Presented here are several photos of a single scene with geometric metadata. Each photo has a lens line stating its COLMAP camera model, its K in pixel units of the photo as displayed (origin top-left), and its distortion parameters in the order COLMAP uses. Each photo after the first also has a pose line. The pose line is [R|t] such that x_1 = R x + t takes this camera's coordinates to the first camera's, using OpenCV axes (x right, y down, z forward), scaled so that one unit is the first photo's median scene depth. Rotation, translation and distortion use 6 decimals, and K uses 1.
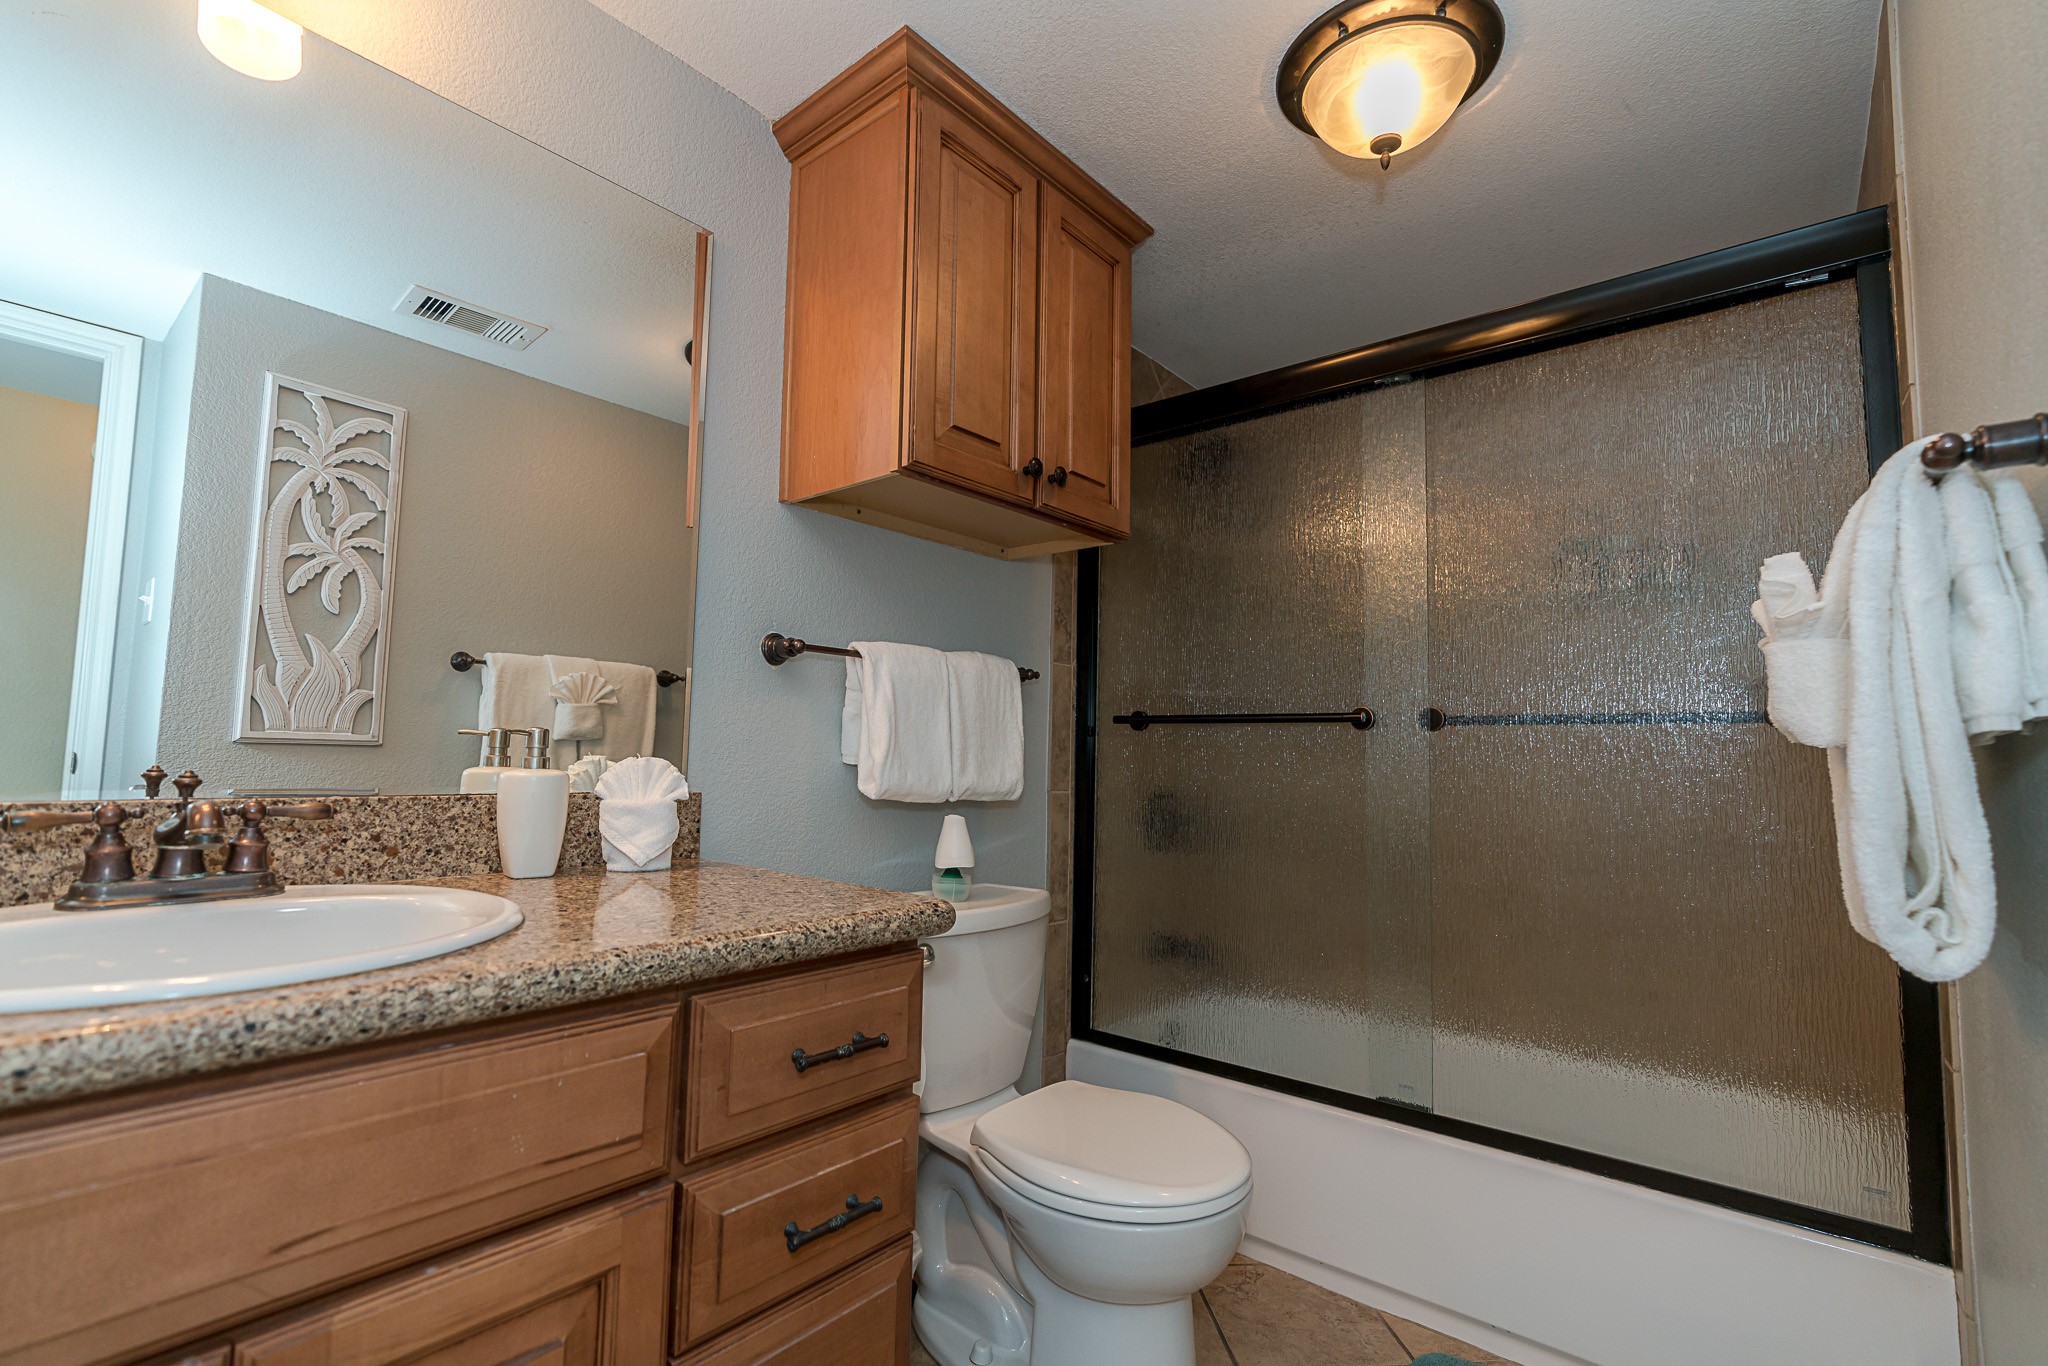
lens RADIAL K [[947.2, 0, 1024.0], [0, 947.2, 683.0], [0, 0, 1]] dist [-0.002658, -0.000437]
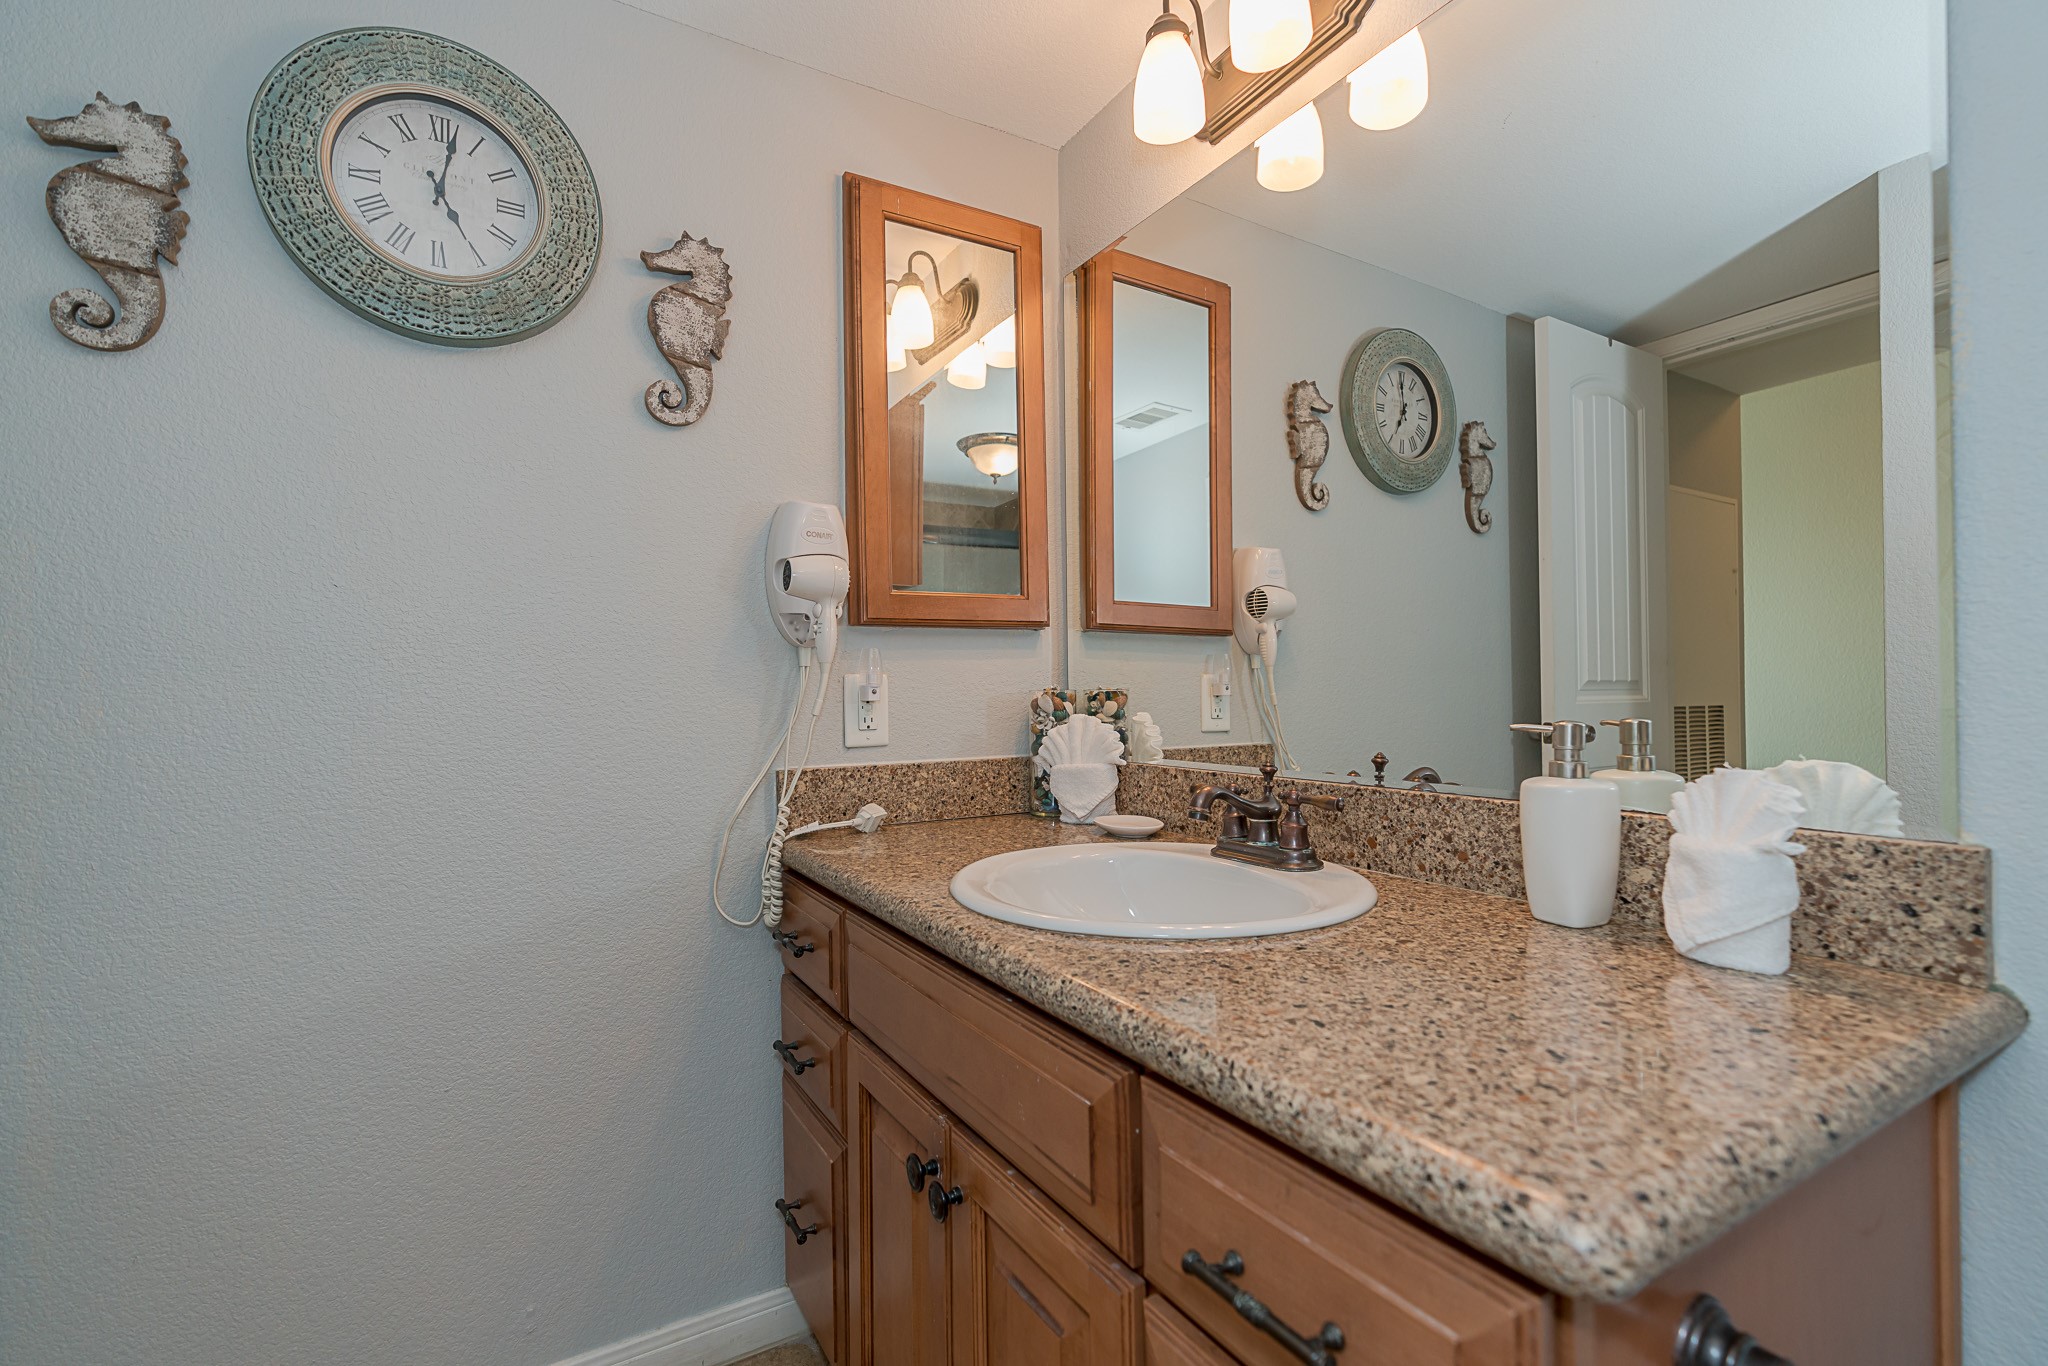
lens RADIAL K [[947.2, 0, 1024.0], [0, 947.2, 683.0], [0, 0, 1]] dist [-0.002658, -0.000437]
pose [[-0.365824, -0.017290, -0.930524, 0.353121], [0.084814, 0.995048, -0.051833, 0.021830], [0.926812, -0.097883, -0.362545, 0.963124]]
